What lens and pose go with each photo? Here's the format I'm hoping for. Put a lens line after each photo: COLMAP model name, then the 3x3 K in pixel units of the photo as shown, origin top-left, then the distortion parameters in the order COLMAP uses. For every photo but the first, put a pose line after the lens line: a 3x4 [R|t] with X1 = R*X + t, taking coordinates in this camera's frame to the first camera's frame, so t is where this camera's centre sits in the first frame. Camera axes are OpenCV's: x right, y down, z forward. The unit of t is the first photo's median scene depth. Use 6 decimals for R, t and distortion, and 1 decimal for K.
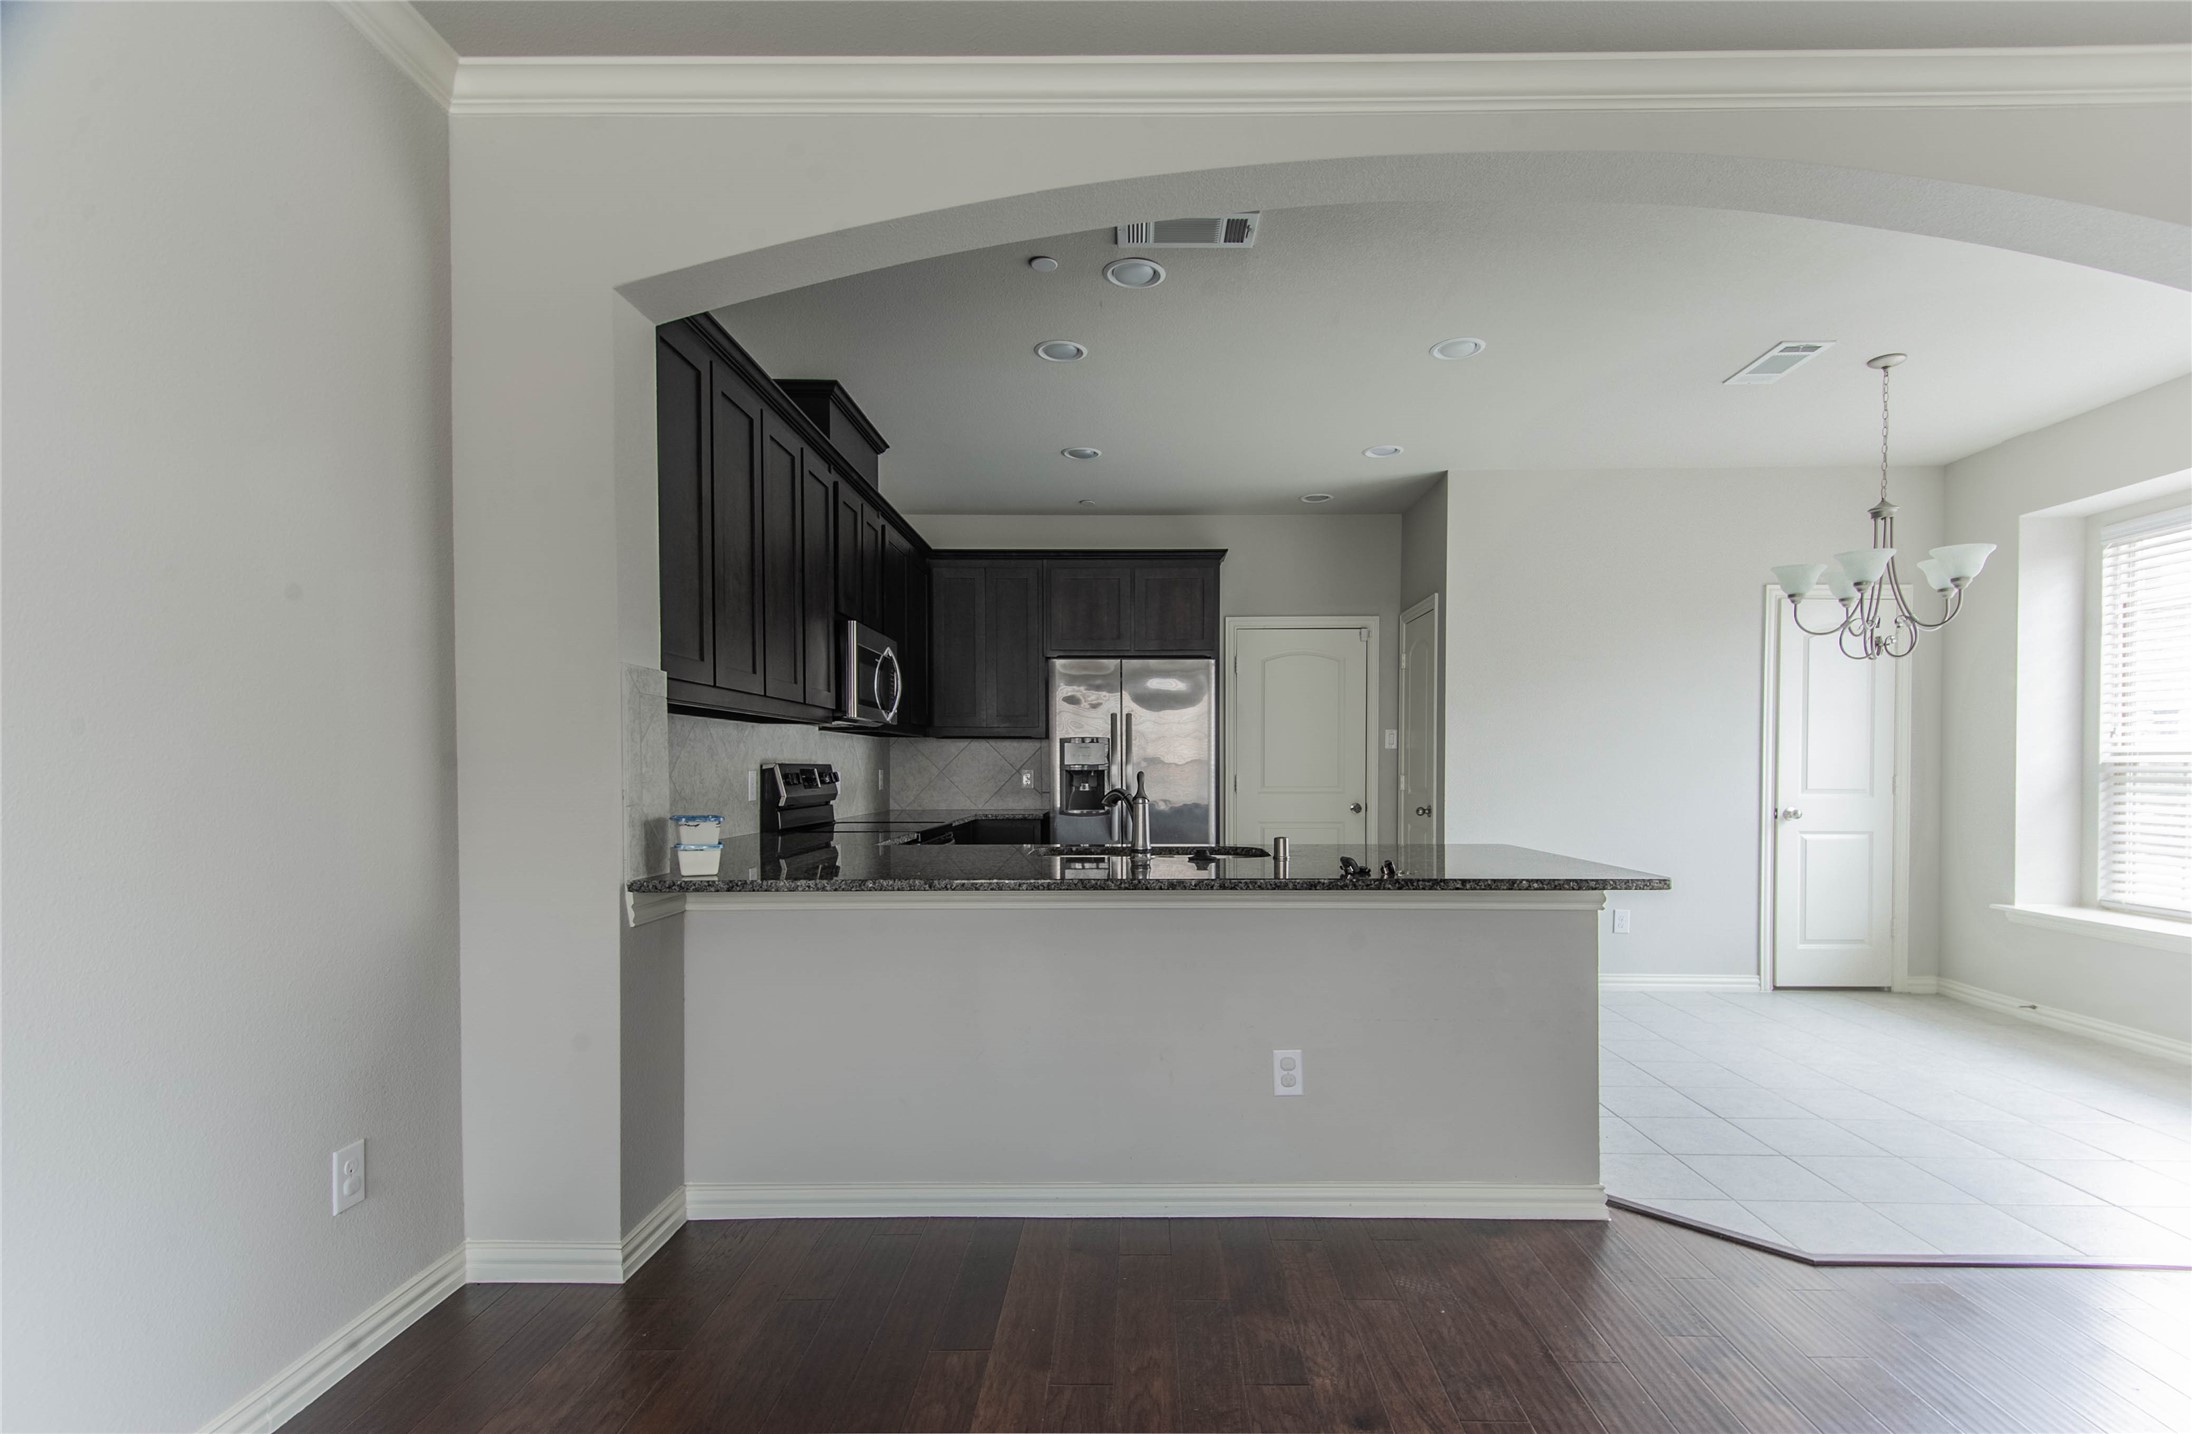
lens RADIAL K [[1042.5, 0, 1136.5], [0, 1042.5, 782.5], [0, 0, 1]] dist [0.016417, -0.001597]
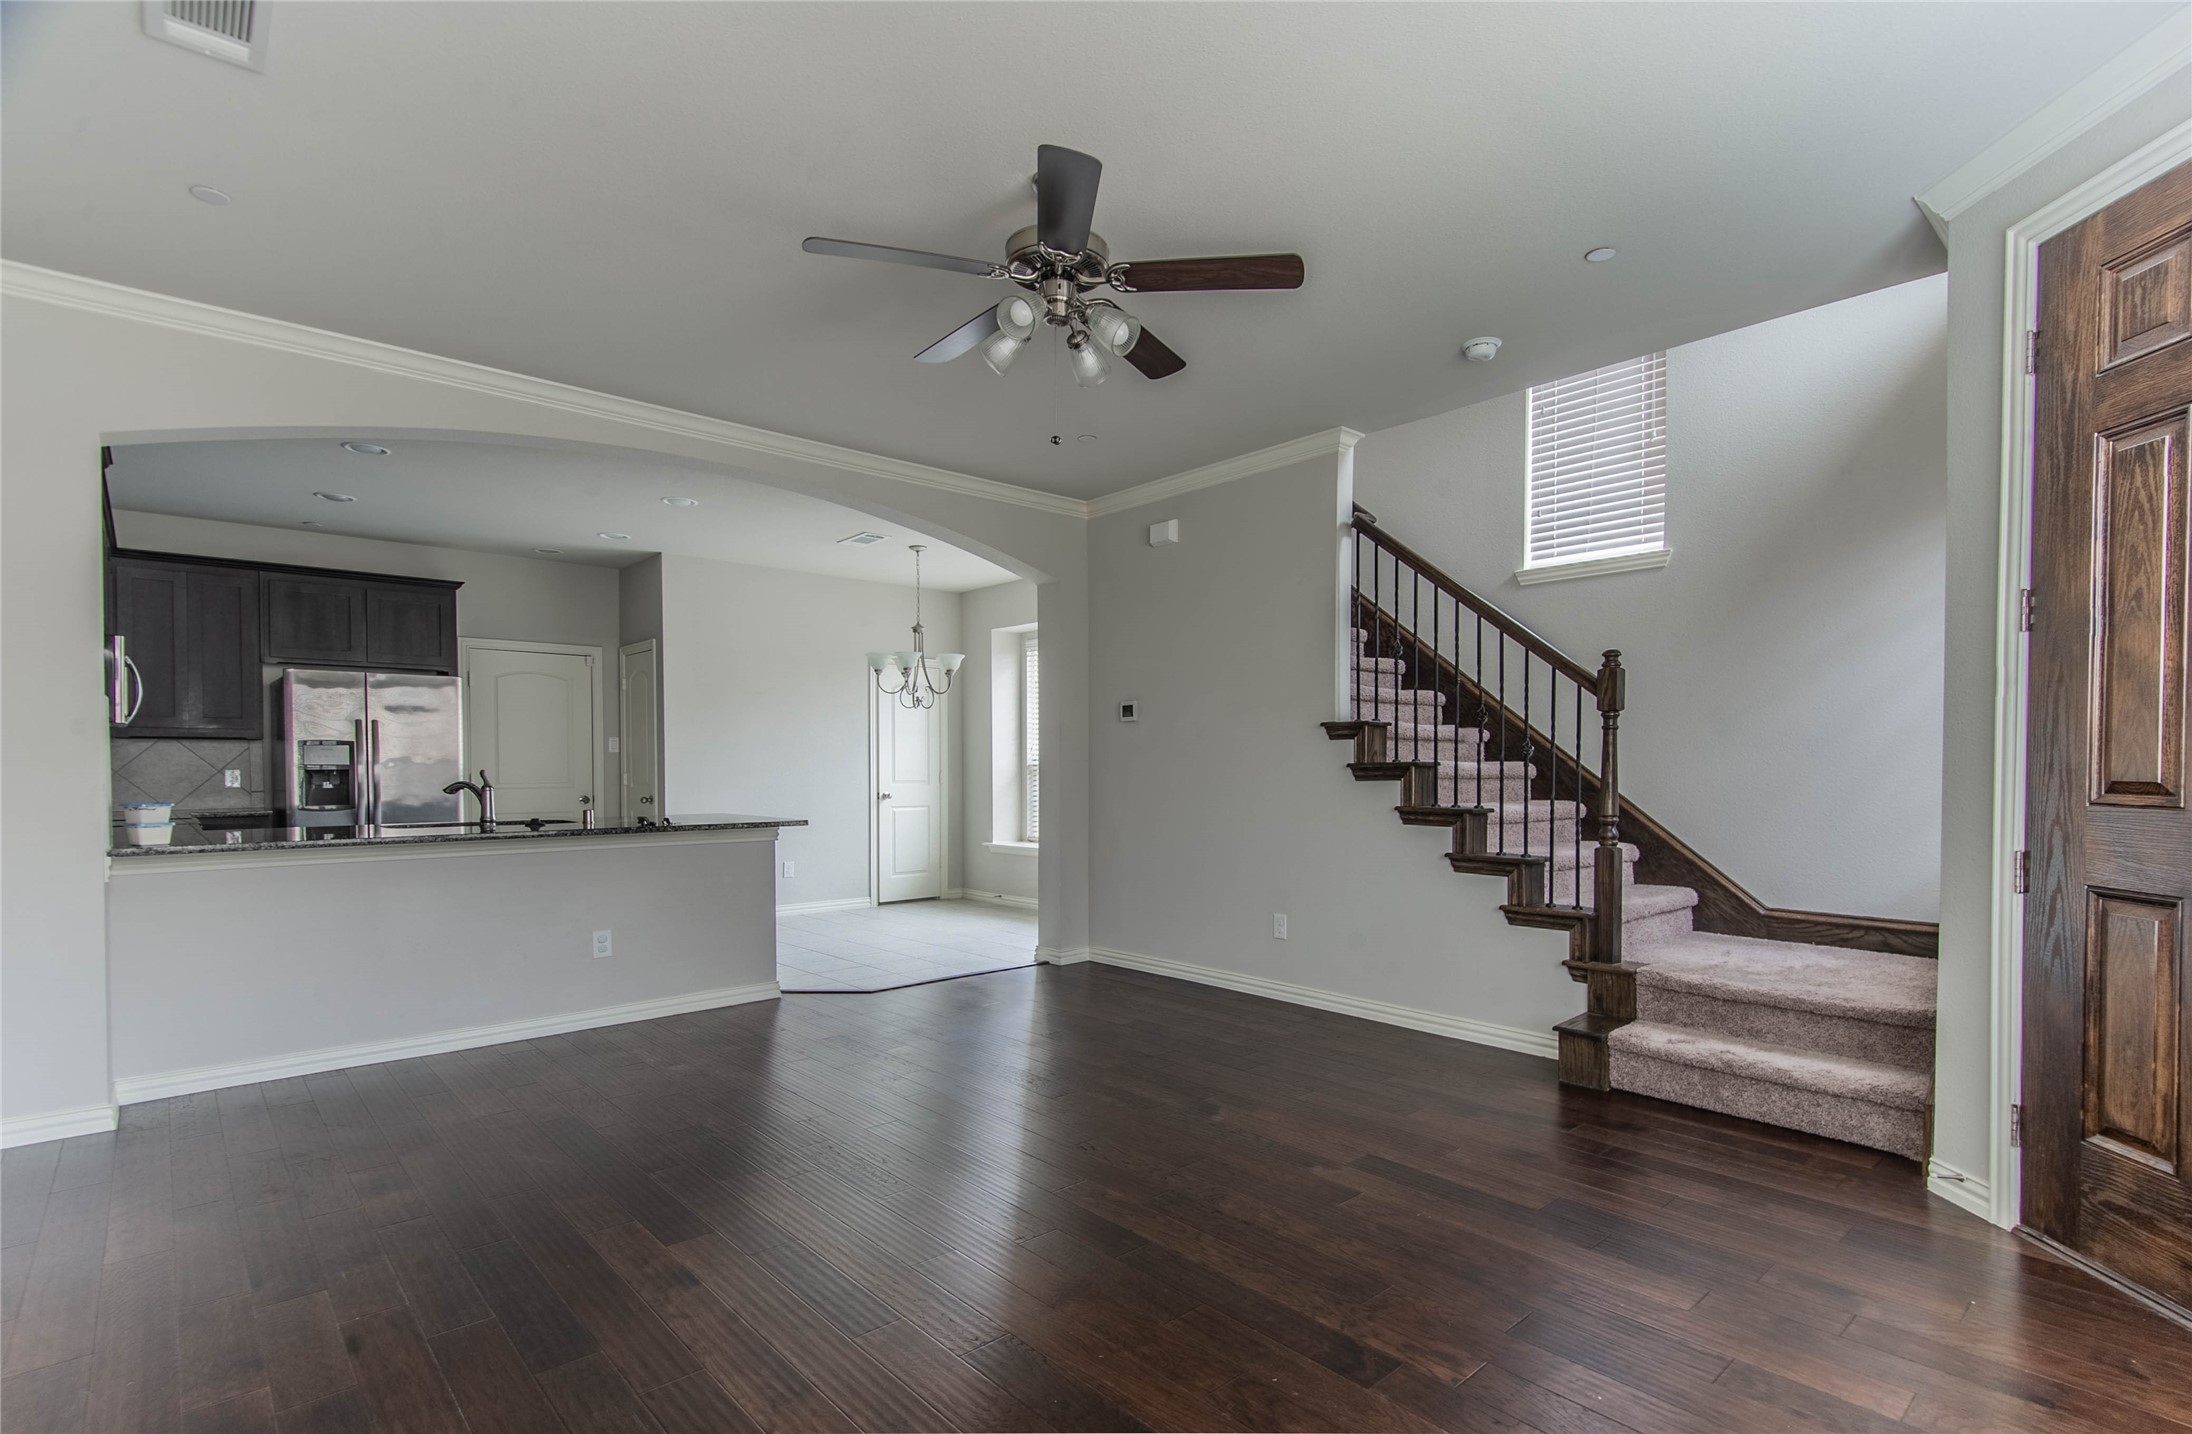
lens RADIAL K [[1042.5, 0, 1133.0], [0, 1042.5, 793.2], [0, 0, 1]] dist [0.016417, -0.001597]
pose [[0.731244, -0.017289, 0.681897, -0.189110], [0.010501, 0.999846, 0.014090, 0.006409], [-0.682035, -0.003143, 0.731313, -0.418776]]
